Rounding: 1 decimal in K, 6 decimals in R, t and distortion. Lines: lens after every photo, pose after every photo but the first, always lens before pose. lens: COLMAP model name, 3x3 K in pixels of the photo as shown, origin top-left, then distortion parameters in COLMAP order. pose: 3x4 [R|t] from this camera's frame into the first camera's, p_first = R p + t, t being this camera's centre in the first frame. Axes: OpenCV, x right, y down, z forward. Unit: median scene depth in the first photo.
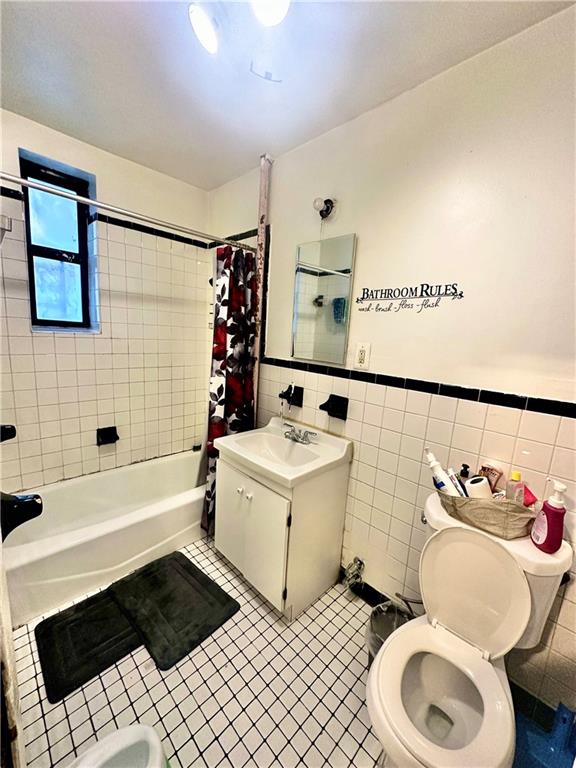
lens RADIAL K [[304.3, 0, 288.0], [0, 304.3, 384.0], [0, 0, 1]] dist [-0.001471, 0.000087]
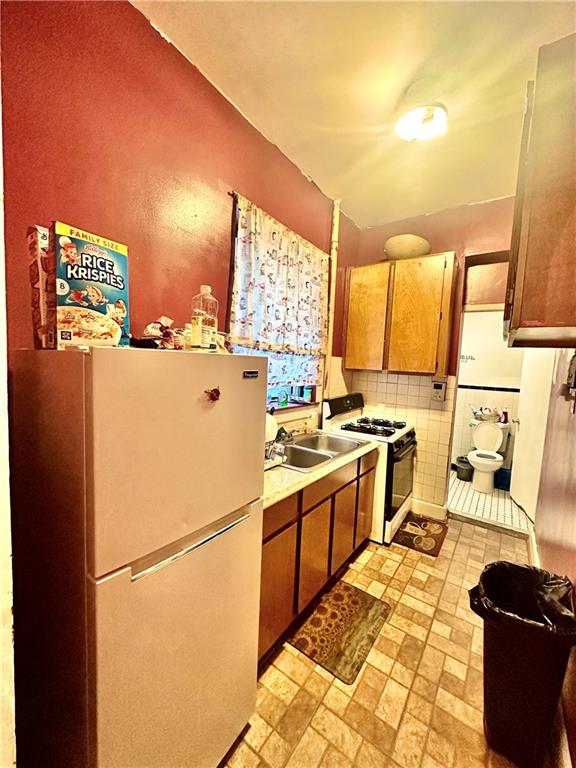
lens RADIAL K [[304.3, 0, 288.0], [0, 304.3, 384.0], [0, 0, 1]] dist [-0.001471, 0.000087]
pose [[0.988357, -0.028614, 0.149439, -2.228543], [0.041676, 0.995507, -0.085019, 0.212869], [-0.146334, 0.090257, 0.985109, -2.253625]]
